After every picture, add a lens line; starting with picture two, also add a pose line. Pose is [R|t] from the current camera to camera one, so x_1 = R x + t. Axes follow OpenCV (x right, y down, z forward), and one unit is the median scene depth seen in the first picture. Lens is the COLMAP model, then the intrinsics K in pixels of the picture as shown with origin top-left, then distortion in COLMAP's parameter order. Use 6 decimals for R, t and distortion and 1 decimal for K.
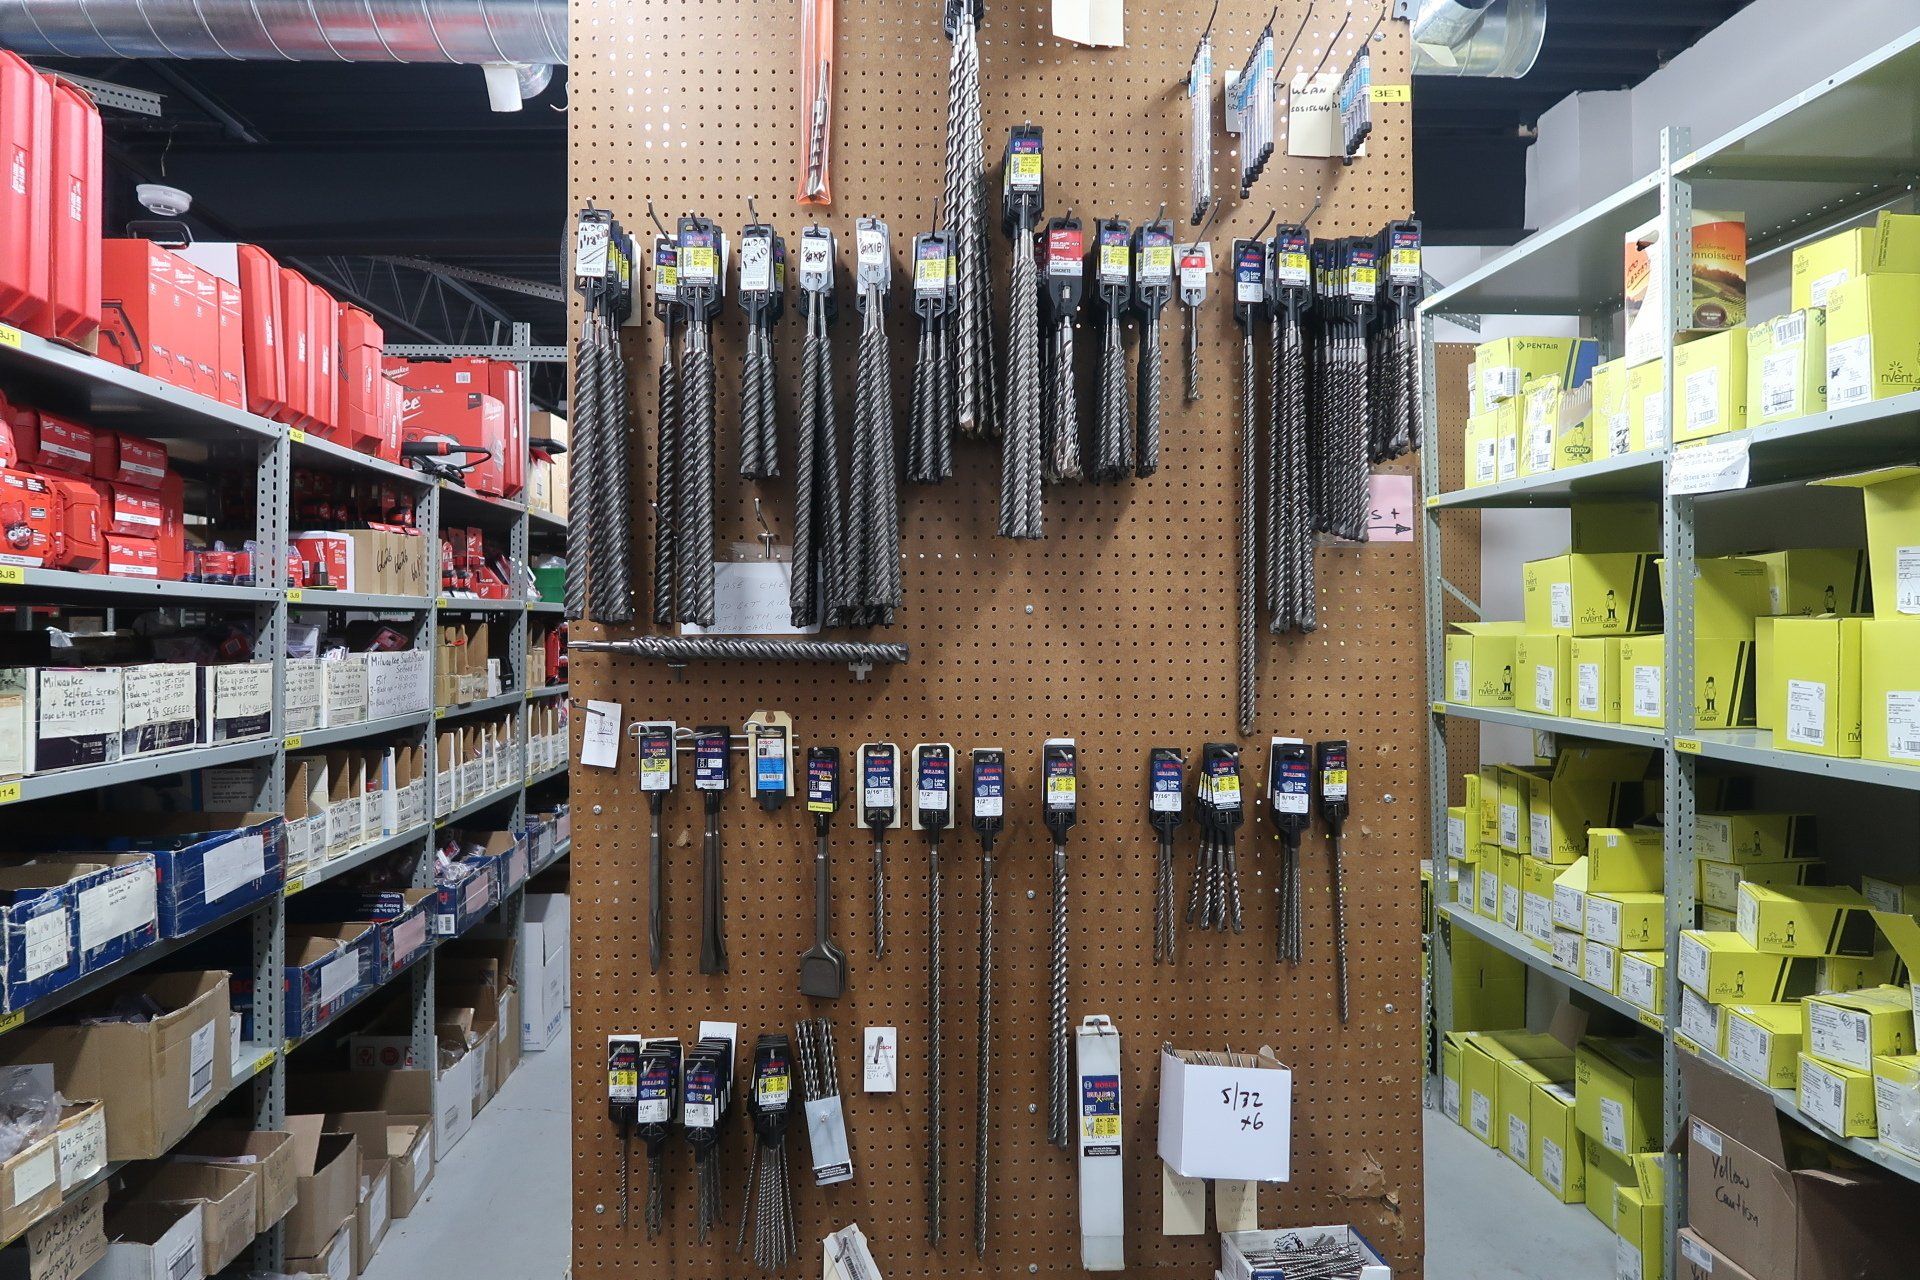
lens RADIAL K [[1328.7, 0, 960.0], [0, 1328.7, 640.0], [0, 0, 1]] dist [-0.021200, 0.004358]
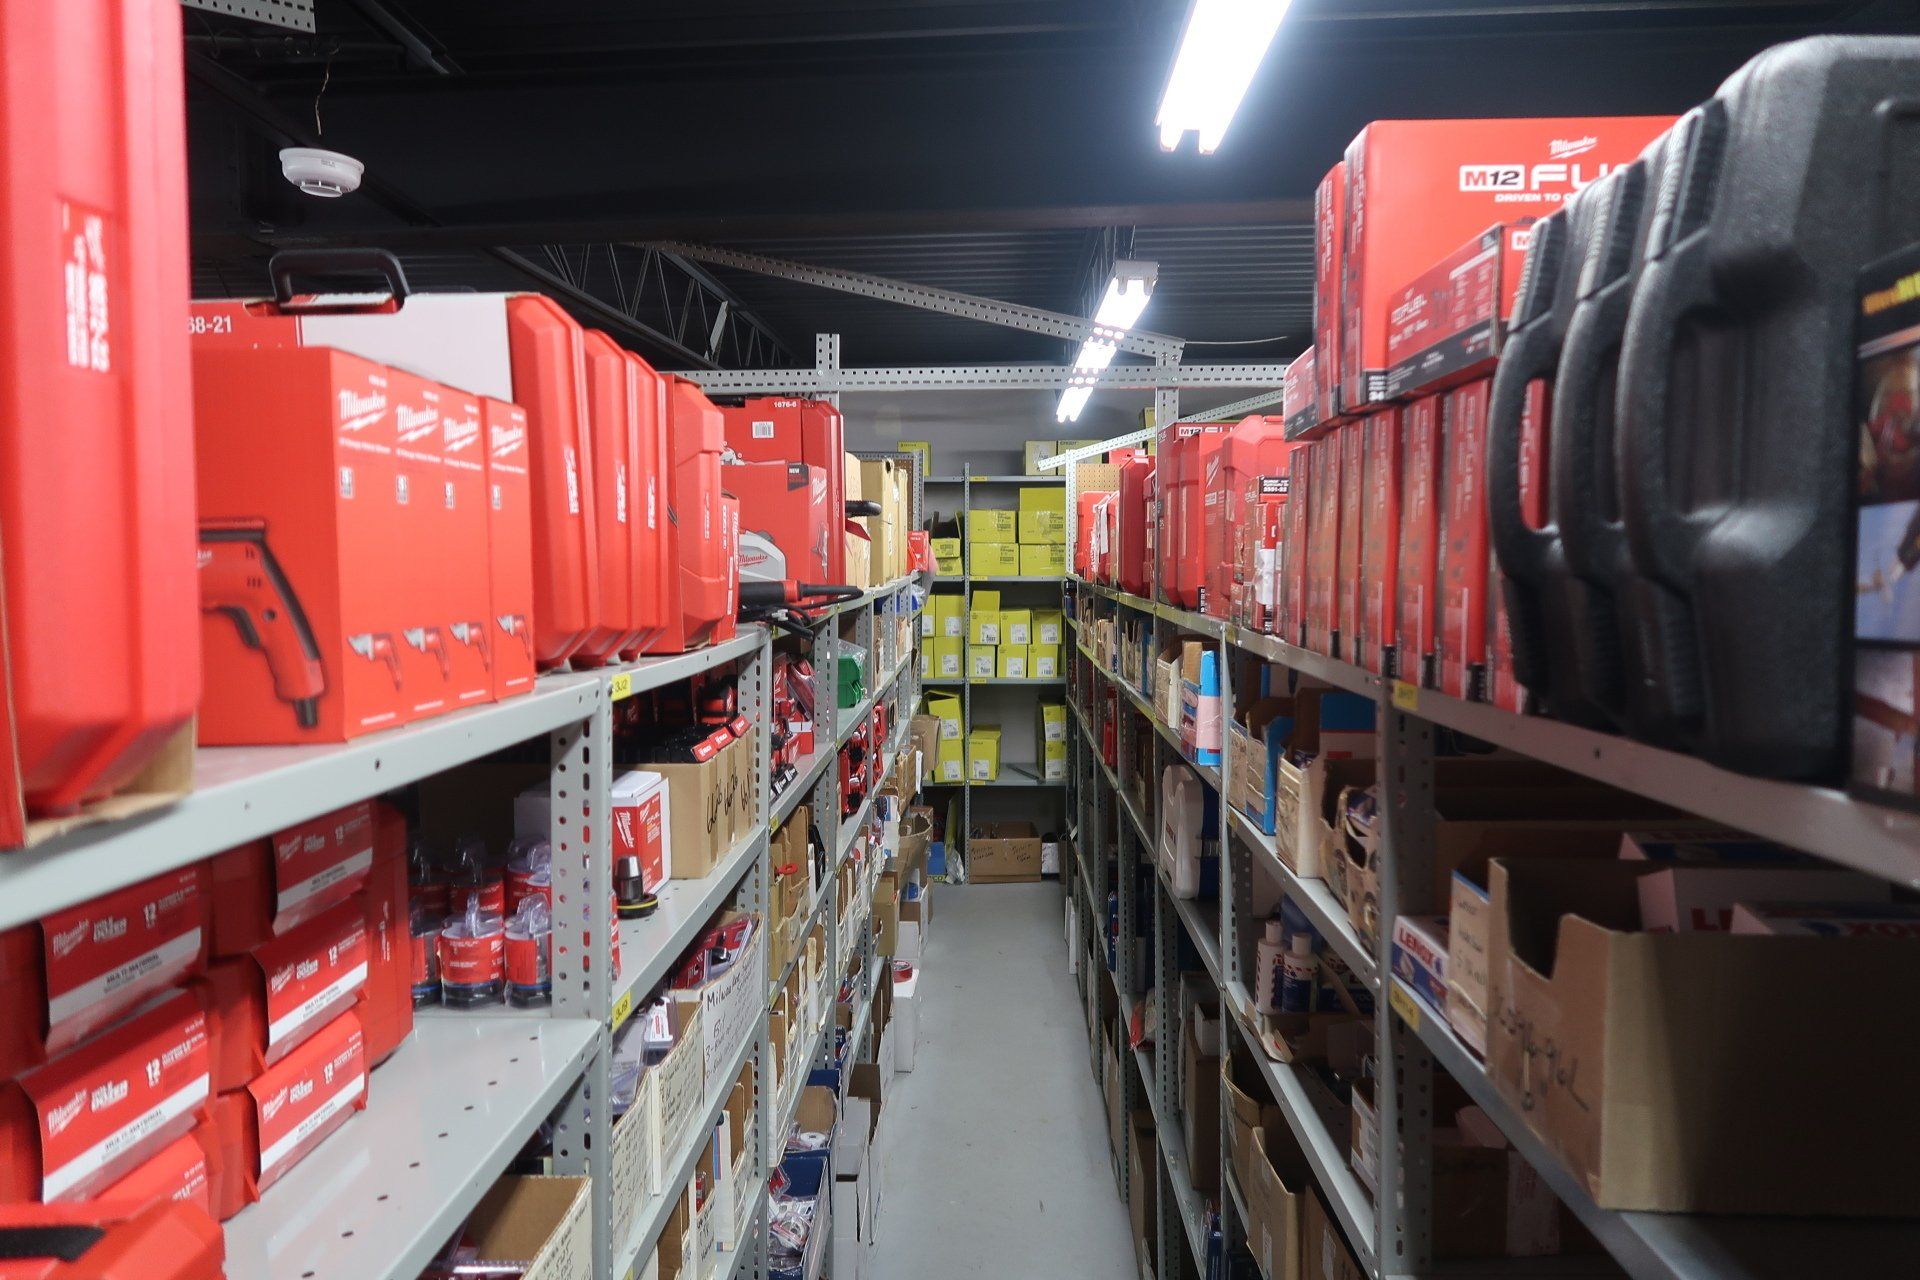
lens RADIAL K [[1328.7, 0, 960.0], [0, 1328.7, 640.0], [0, 0, 1]] dist [-0.021200, 0.004358]
pose [[0.996295, 0.002064, -0.085977, -0.324557], [0.002607, 0.998527, 0.054189, -0.190103], [0.085962, -0.054213, 0.994822, 0.510677]]
